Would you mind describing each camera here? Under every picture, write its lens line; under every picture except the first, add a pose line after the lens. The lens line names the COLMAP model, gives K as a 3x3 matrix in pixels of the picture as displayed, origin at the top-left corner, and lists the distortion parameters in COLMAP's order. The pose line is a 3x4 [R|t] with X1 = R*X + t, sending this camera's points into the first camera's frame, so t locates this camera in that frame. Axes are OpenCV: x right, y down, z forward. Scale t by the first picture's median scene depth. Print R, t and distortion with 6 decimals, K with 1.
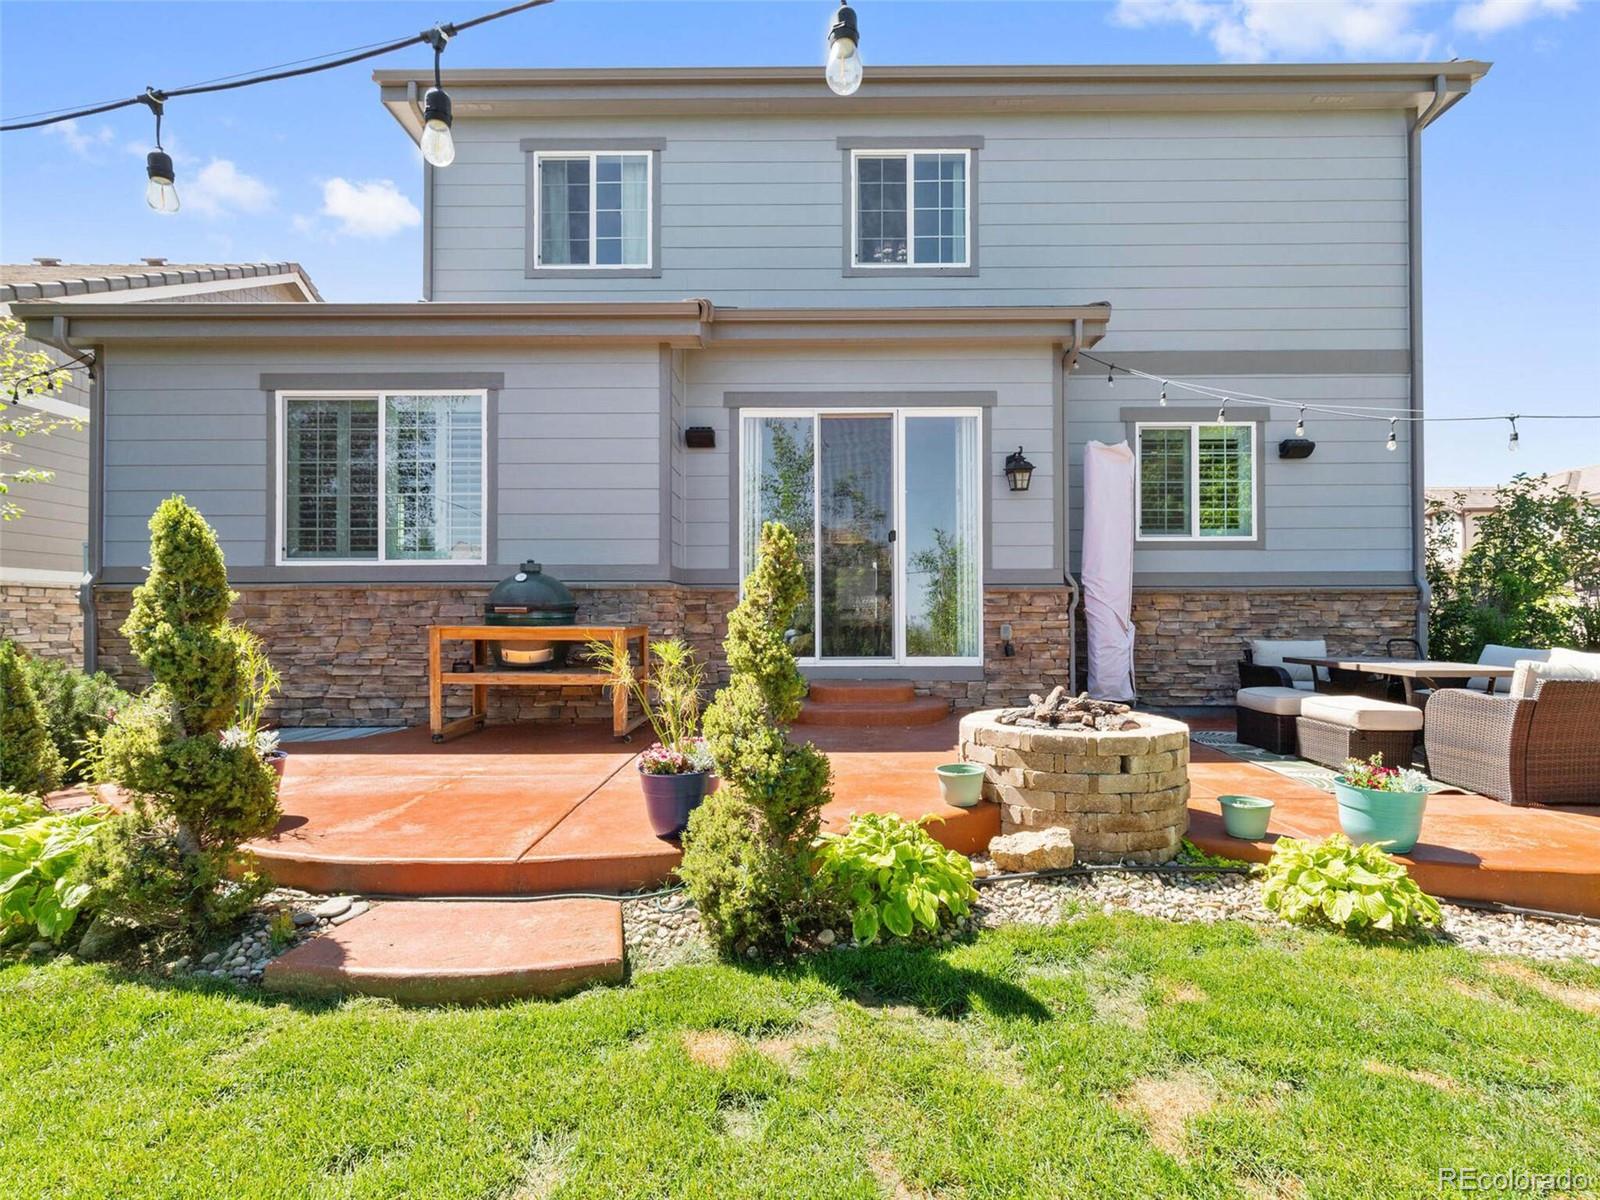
lens RADIAL K [[812.8, 0, 808.4], [0, 812.8, 600.4], [0, 0, 1]] dist [0.005320, -0.000775]
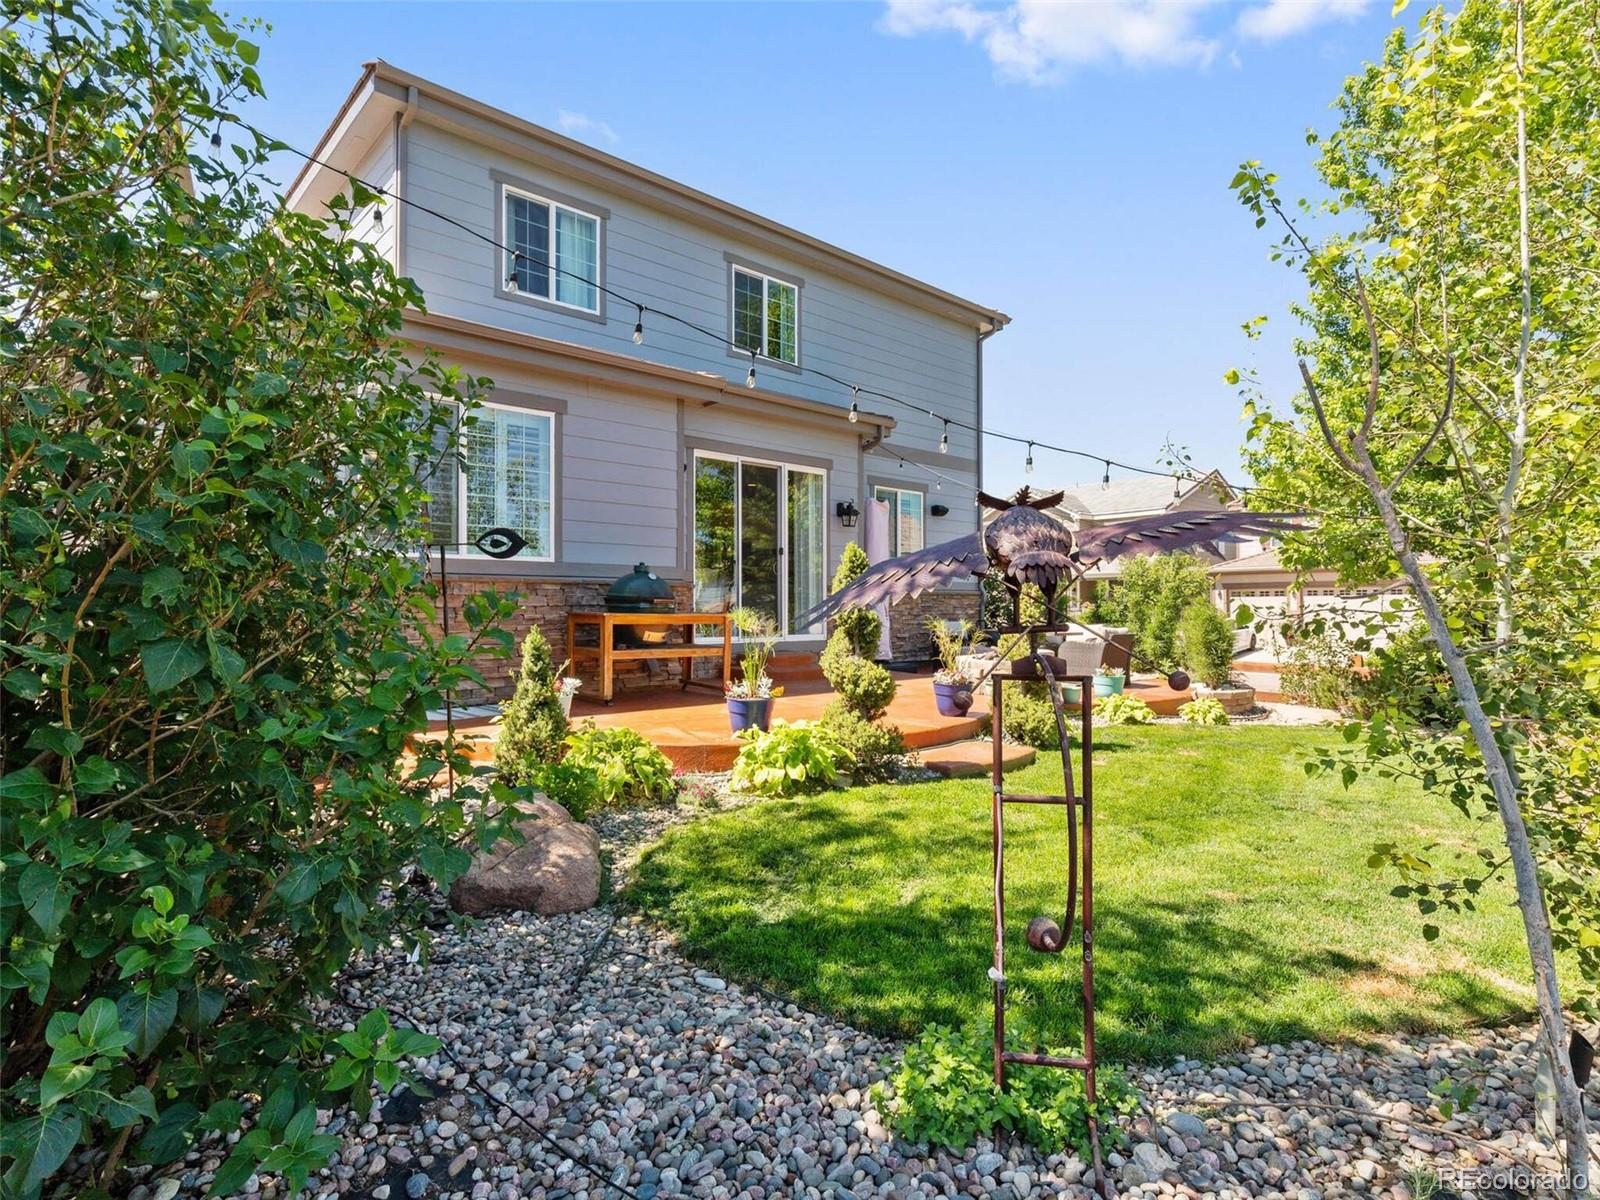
lens RADIAL K [[812.8, 0, 798.8], [0, 812.8, 597.8], [0, 0, 1]] dist [0.005320, -0.000775]
pose [[0.745315, 0.009474, 0.666646, -0.830798], [-0.015017, 0.999884, 0.002579, -0.000422], [-0.666544, -0.011933, 0.745370, -0.101221]]
